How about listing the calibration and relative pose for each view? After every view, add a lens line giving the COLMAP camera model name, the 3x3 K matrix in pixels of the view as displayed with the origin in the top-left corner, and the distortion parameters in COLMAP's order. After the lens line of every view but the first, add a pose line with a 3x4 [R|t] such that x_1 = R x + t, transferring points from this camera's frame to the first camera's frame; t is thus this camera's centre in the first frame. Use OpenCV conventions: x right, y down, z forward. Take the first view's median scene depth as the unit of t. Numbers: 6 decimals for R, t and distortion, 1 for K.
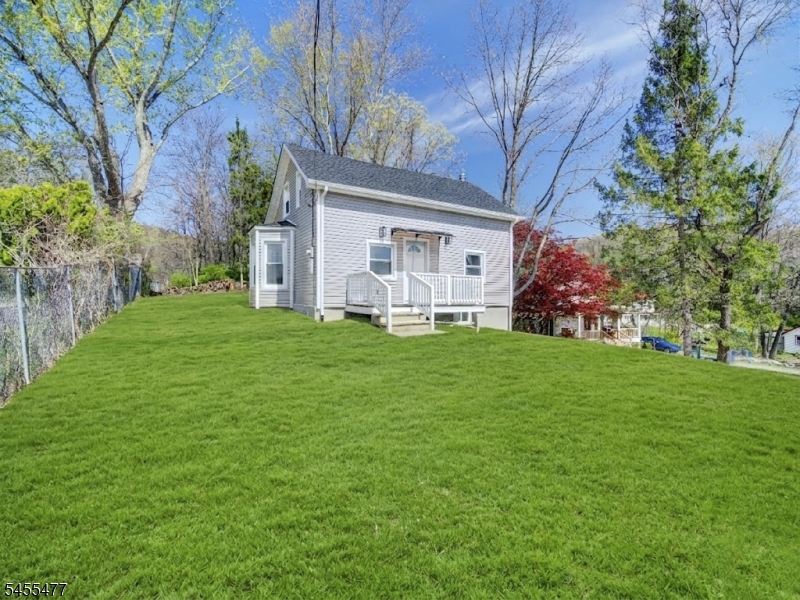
lens RADIAL K [[593.3, 0, 400.0], [0, 593.3, 300.0], [0, 0, 1]] dist [0.003096, 0.001946]
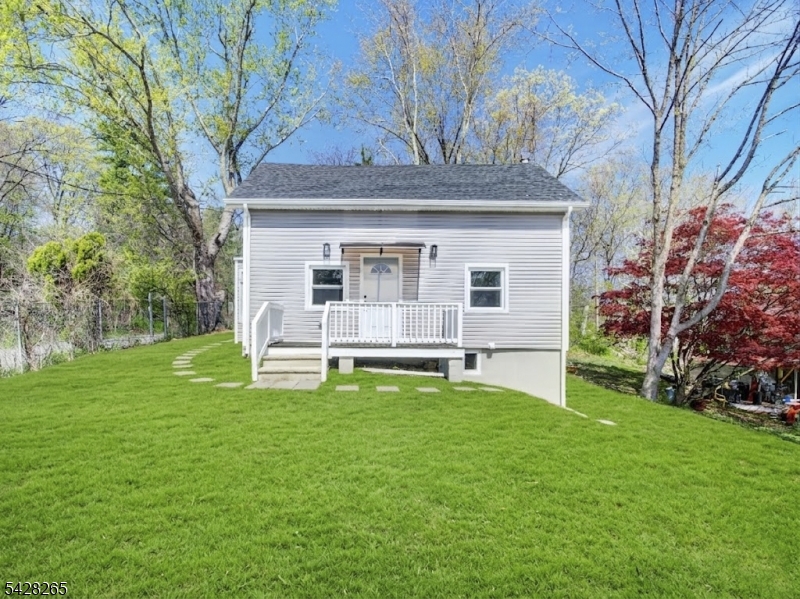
lens RADIAL K [[593.3, 0, 400.0], [0, 593.3, 299.5], [0, 0, 1]] dist [0.003096, 0.001946]
pose [[0.719165, -0.046956, -0.693251, 0.548823], [-0.004244, 0.997399, -0.071959, 0.004215], [0.694826, 0.054693, 0.717095, 0.494461]]
